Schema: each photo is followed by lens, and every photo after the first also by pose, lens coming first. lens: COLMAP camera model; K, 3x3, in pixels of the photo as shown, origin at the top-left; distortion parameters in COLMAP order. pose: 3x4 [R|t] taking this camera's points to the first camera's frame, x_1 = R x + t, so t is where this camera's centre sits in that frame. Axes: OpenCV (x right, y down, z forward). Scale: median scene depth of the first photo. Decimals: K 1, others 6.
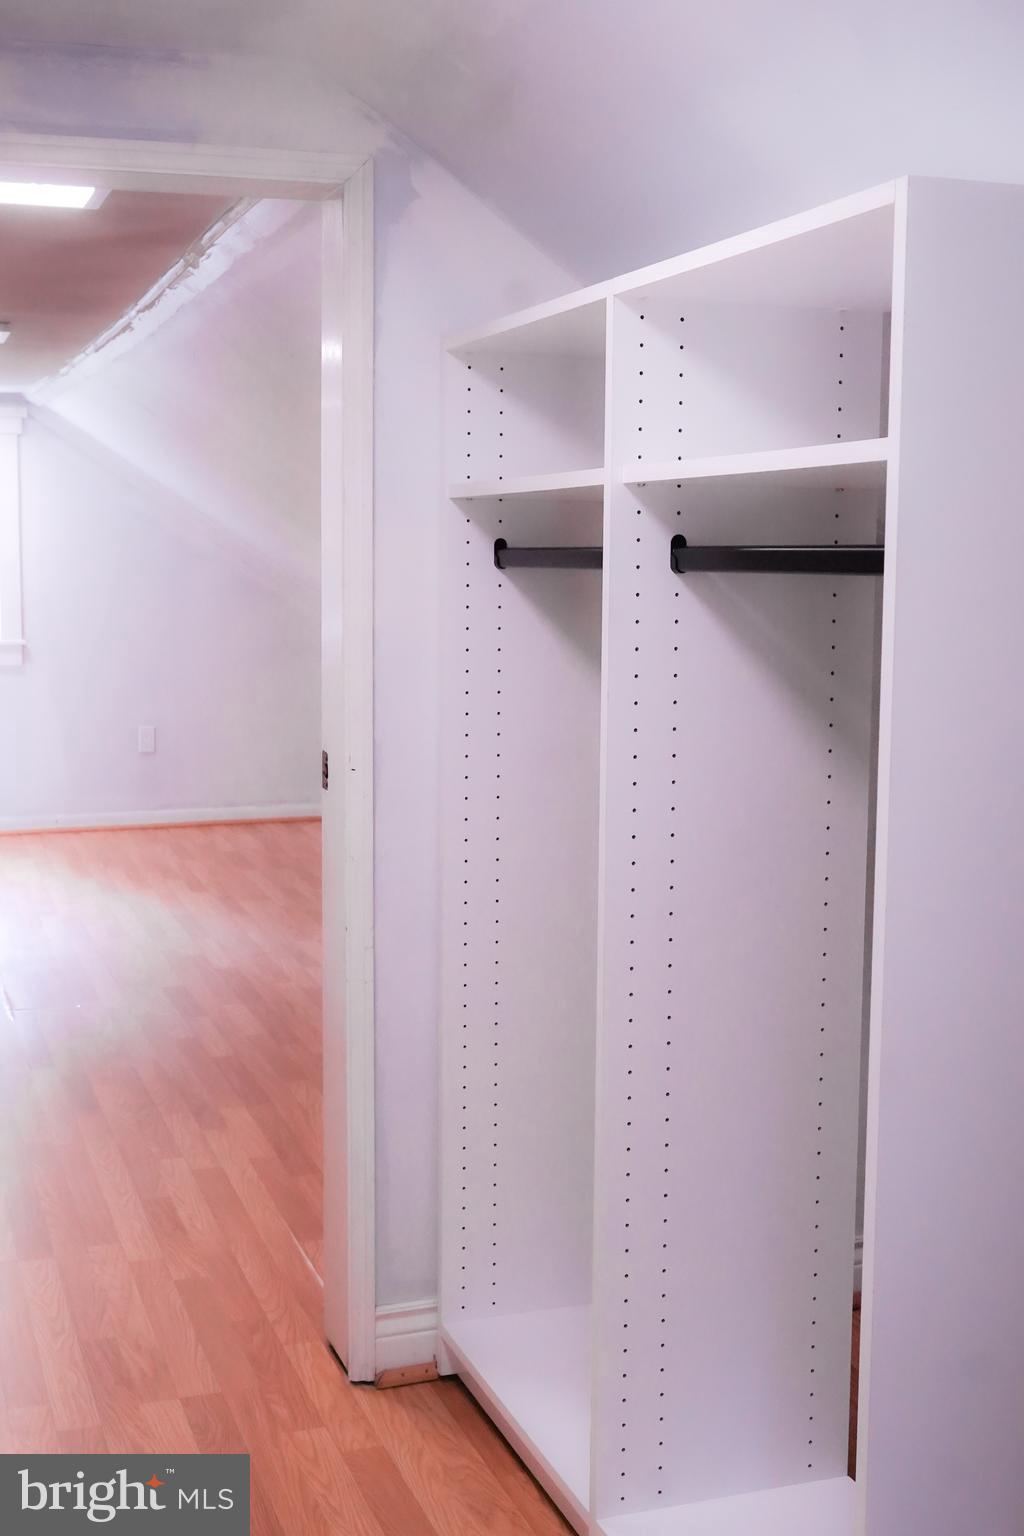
lens RADIAL K [[1873.1, 0, 509.2], [0, 1873.1, 763.1], [0, 0, 1]] dist [-0.011257, 0.031896]
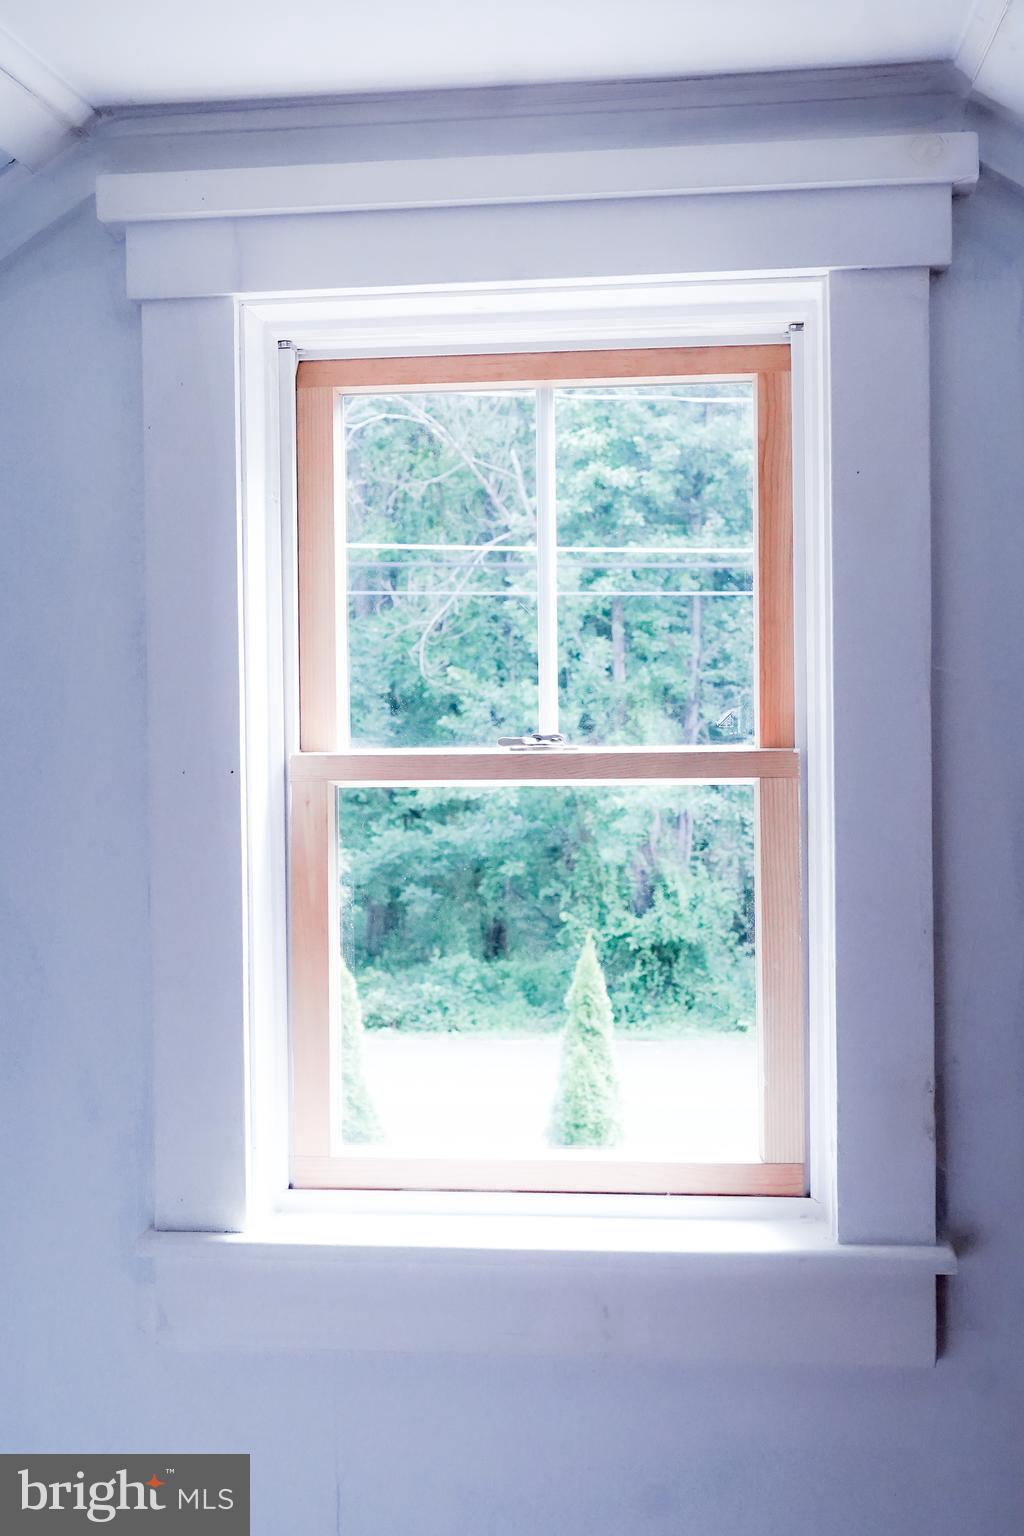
lens RADIAL K [[1939.8, 0, 506.4], [0, 1939.8, 763.3], [0, 0, 1]] dist [-0.005457, 0.016738]
pose [[0.901393, -0.008527, -0.432919, -0.409280], [-0.029832, 0.996207, -0.081737, -0.195717], [0.431974, 0.086592, 0.897720, 1.524735]]
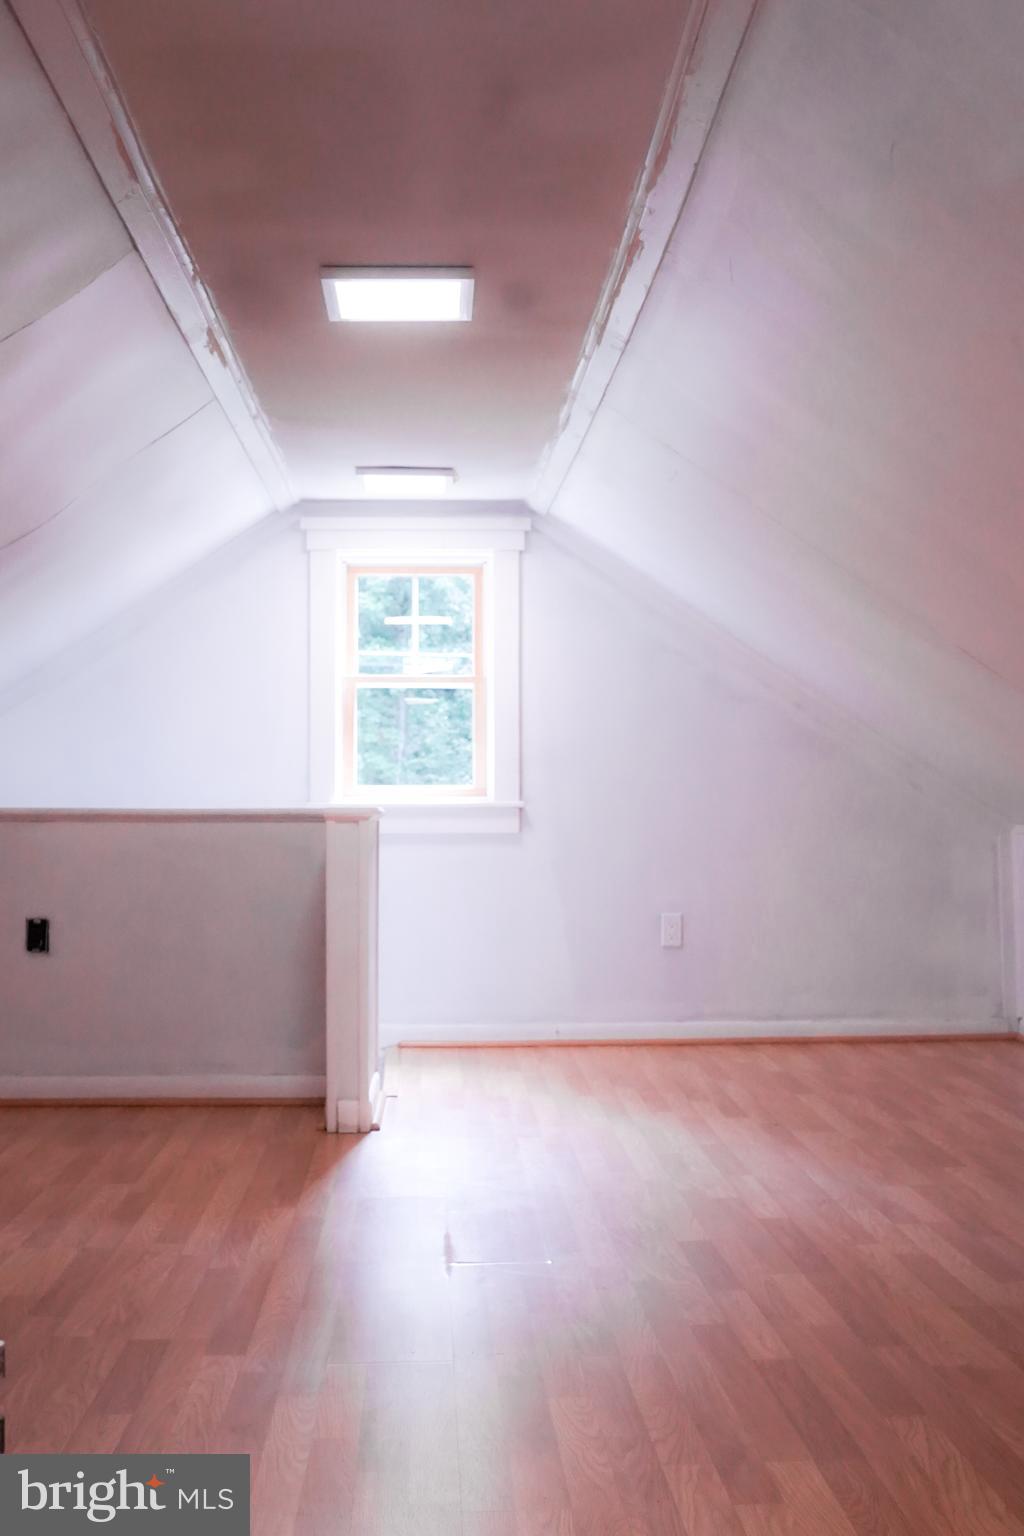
lens RADIAL K [[1883.4, 0, 512.0], [0, 1883.4, 768.0], [0, 0, 1]] dist [-0.009320, 0.038428]
pose [[0.959794, -0.018073, -0.280124, -0.071386], [-0.022688, 0.989666, -0.141586, 0.067080], [0.279788, 0.142249, 0.949465, 0.447139]]
